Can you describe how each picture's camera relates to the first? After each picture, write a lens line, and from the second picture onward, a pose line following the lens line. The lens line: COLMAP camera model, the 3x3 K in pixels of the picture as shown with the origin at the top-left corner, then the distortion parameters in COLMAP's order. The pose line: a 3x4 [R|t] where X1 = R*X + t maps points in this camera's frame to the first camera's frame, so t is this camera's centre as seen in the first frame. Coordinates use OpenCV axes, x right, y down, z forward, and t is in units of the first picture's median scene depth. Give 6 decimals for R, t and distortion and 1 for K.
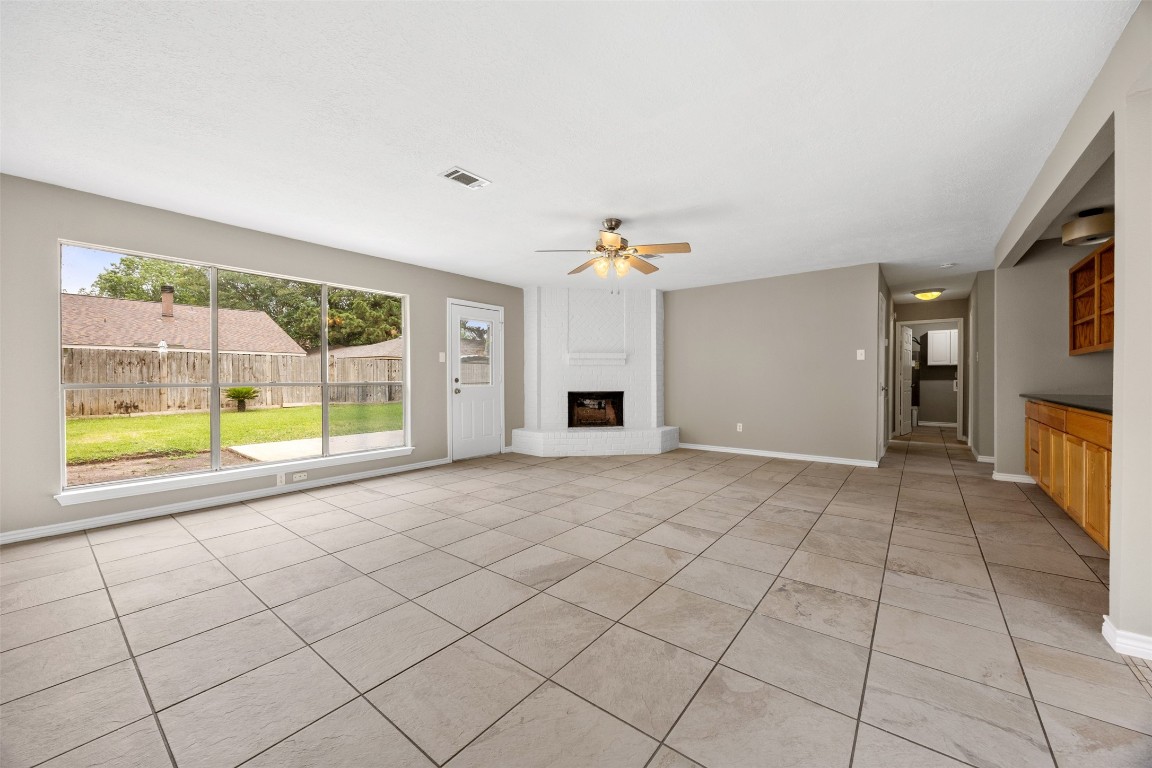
lens RADIAL K [[438.0, 0, 573.9], [0, 438.0, 380.0], [0, 0, 1]] dist [0.001010, 0.000477]
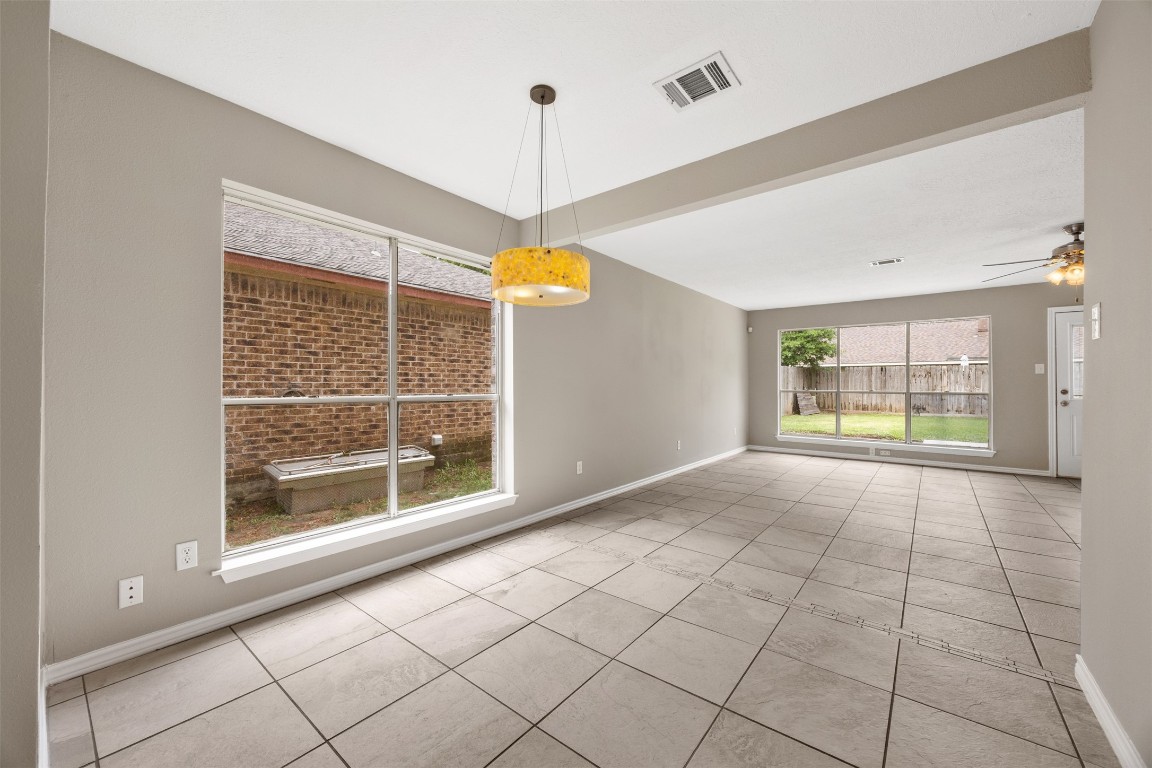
lens RADIAL K [[438.0, 0, 584.7], [0, 438.0, 385.9], [0, 0, 1]] dist [0.001010, 0.000477]
pose [[0.000707, 0.004052, -0.999992, 0.309686], [-0.009309, 0.999948, 0.004045, -0.003021], [0.999956, 0.009306, 0.000745, -0.016377]]
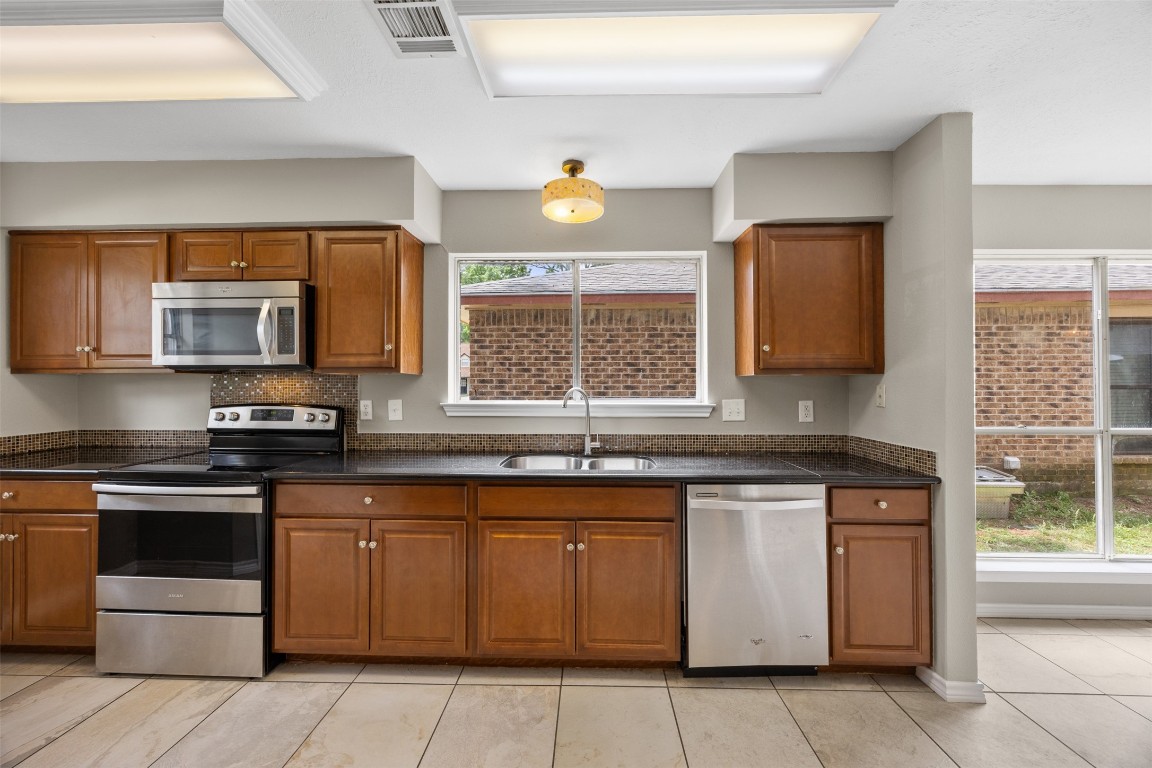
lens RADIAL K [[438.0, 0, 578.9], [0, 438.0, 379.8], [0, 0, 1]] dist [0.001010, 0.000477]
pose [[-0.797138, -0.000962, -0.603796, 0.426156], [0.001649, 0.999992, -0.003771, -0.021013], [0.603795, -0.004002, -0.797130, -0.111542]]
